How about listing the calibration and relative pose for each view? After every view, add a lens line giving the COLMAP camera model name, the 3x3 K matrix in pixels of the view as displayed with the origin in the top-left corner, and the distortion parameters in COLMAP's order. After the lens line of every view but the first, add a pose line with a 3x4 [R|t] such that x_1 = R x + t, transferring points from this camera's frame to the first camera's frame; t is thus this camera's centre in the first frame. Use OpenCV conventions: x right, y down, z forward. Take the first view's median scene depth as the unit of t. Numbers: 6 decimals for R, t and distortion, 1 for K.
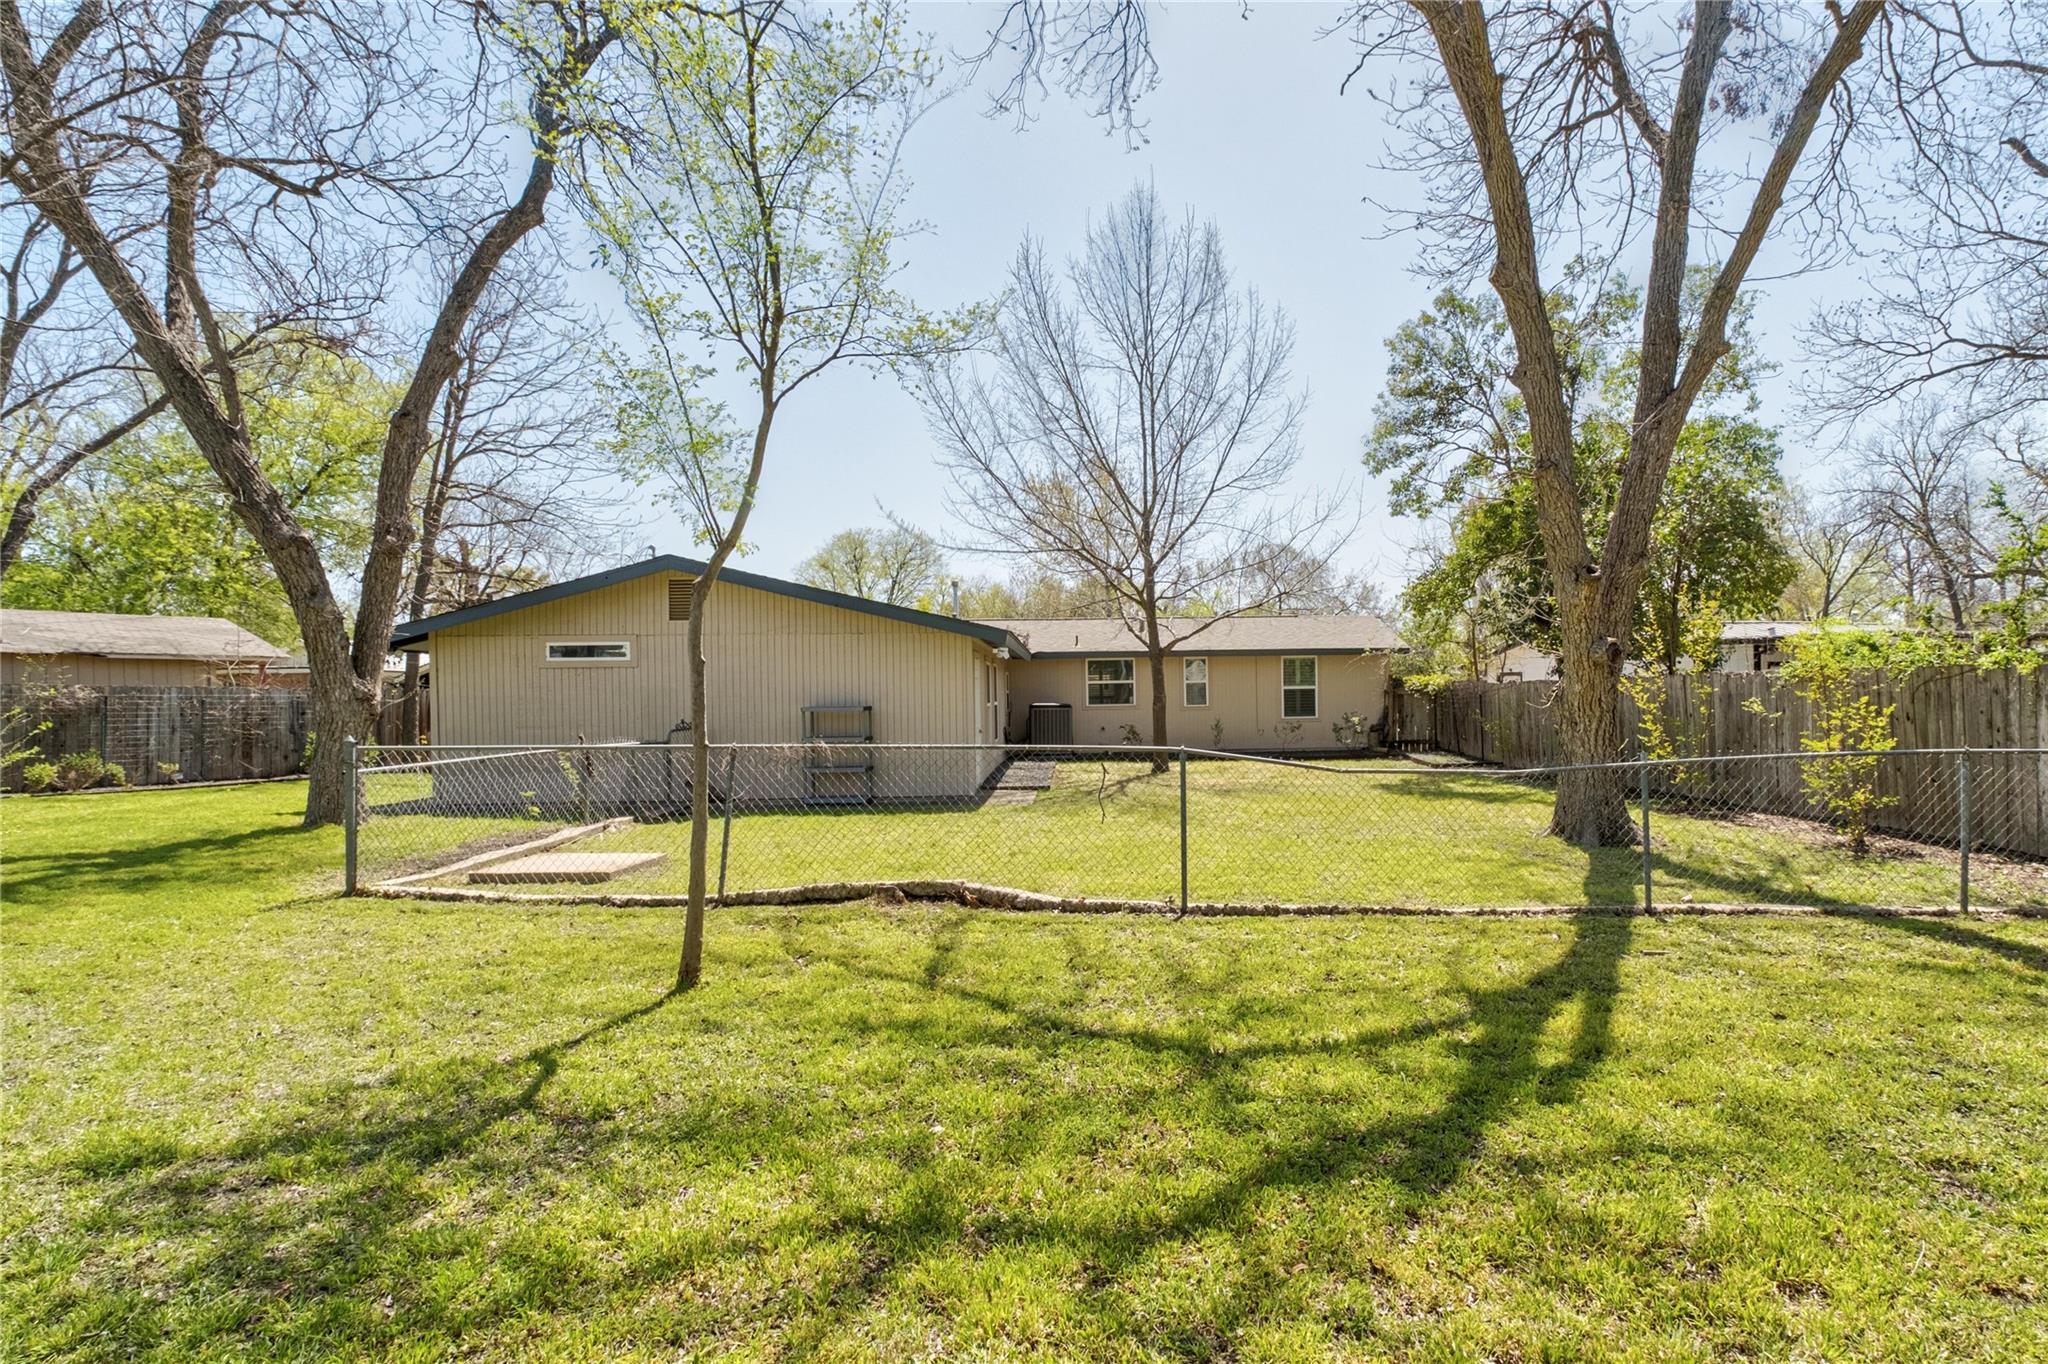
lens RADIAL K [[890.9, 0, 1012.3], [0, 890.9, 648.2], [0, 0, 1]] dist [-0.008444, 0.000005]
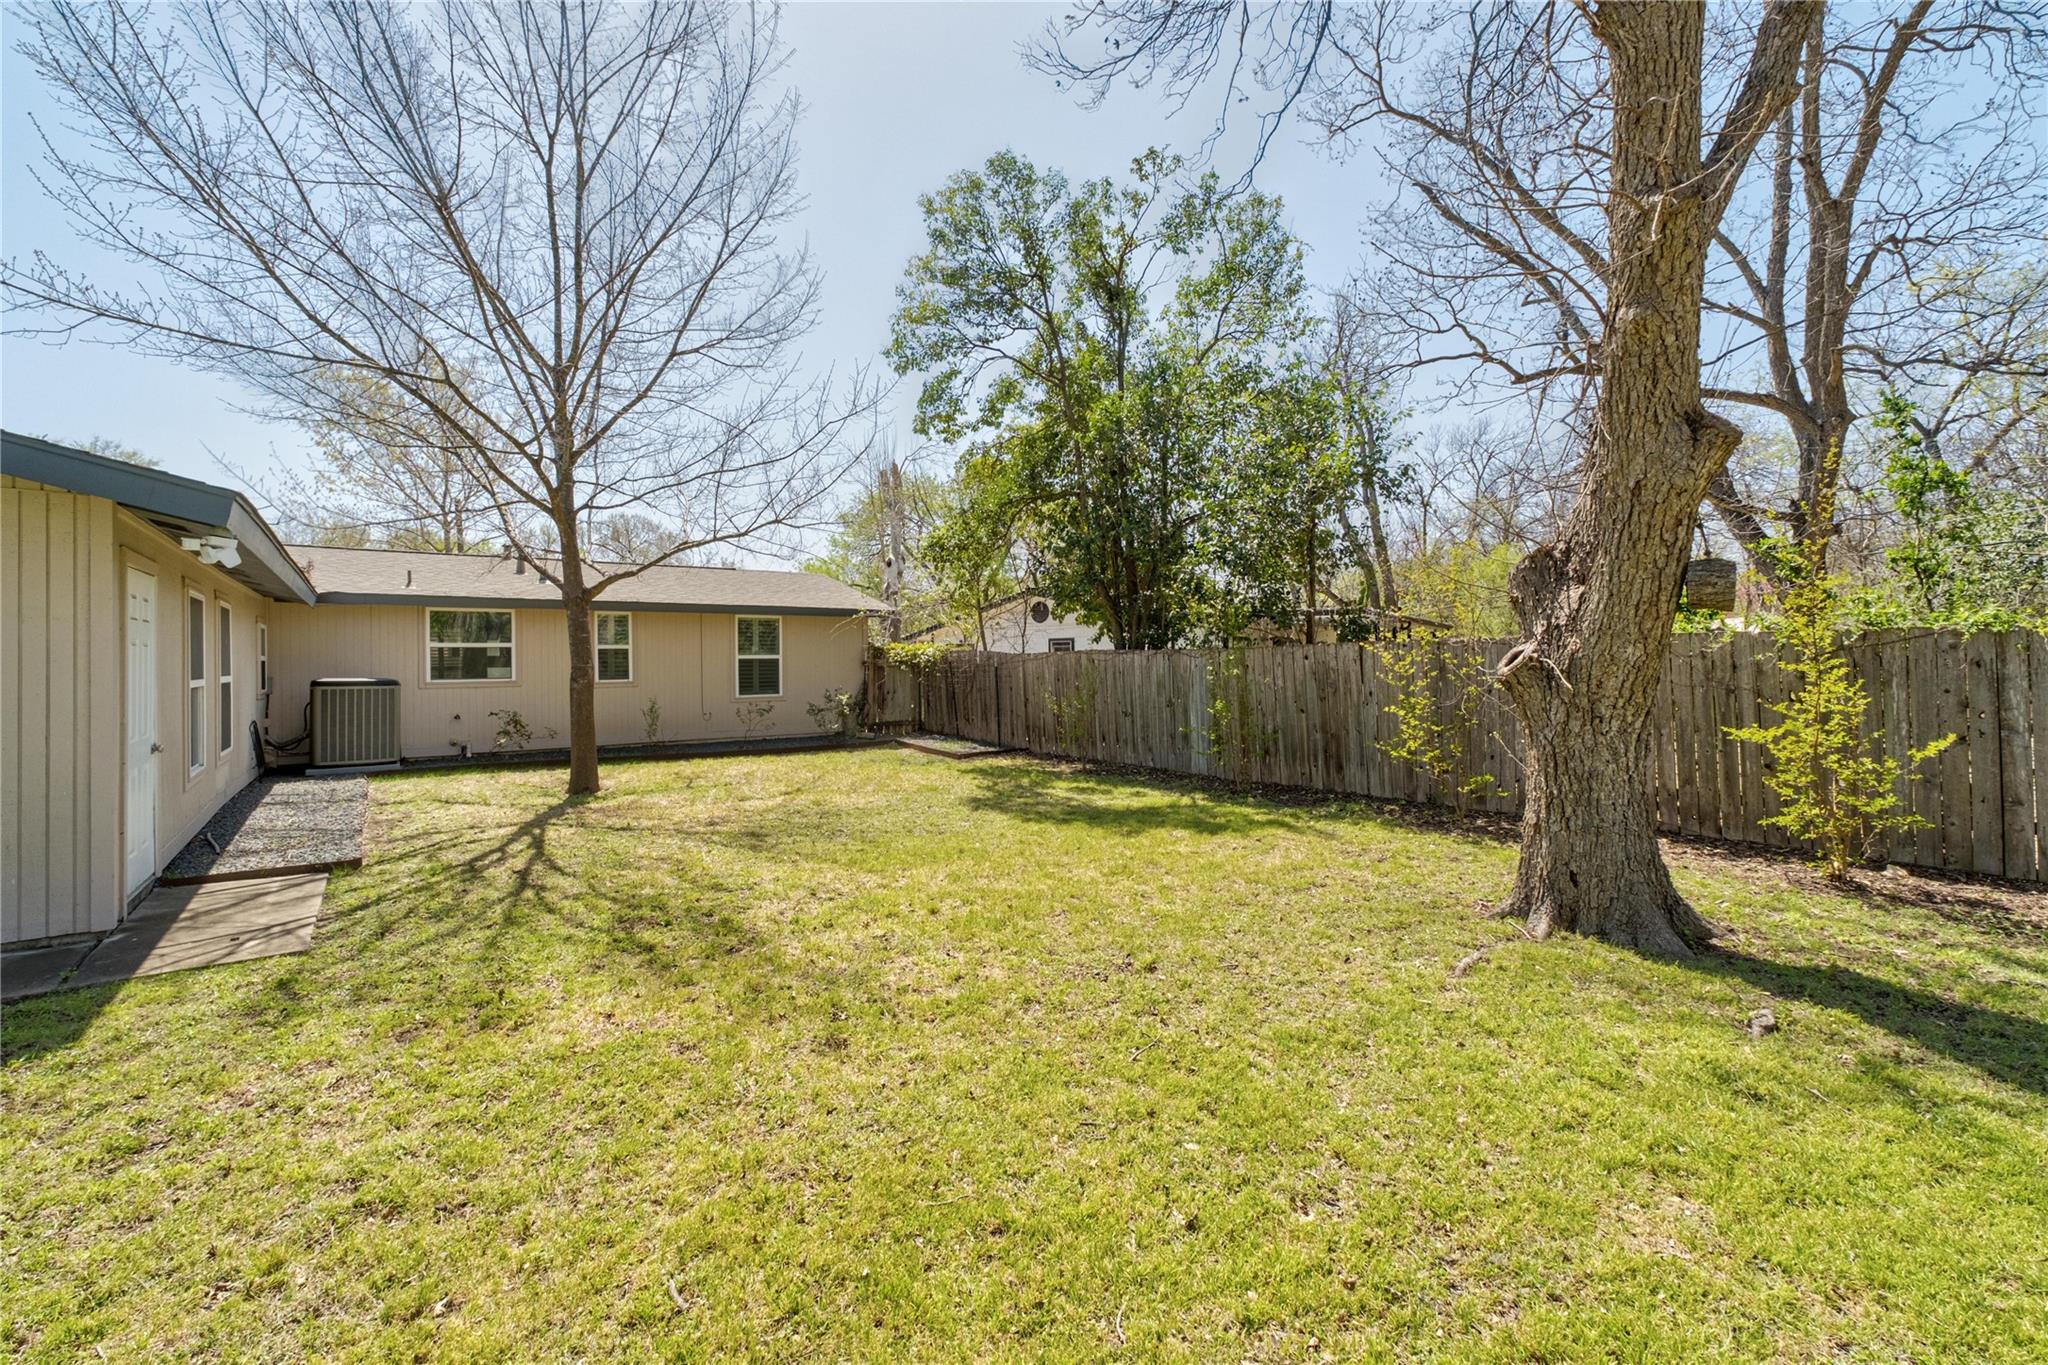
lens RADIAL K [[890.9, 0, 1012.3], [0, 890.9, 648.7], [0, 0, 1]] dist [-0.008444, 0.000005]
pose [[0.774516, 0.016565, 0.632338, 0.008794], [-0.037313, 0.999113, 0.019529, 0.017667], [-0.631453, -0.038720, 0.774446, 0.331984]]
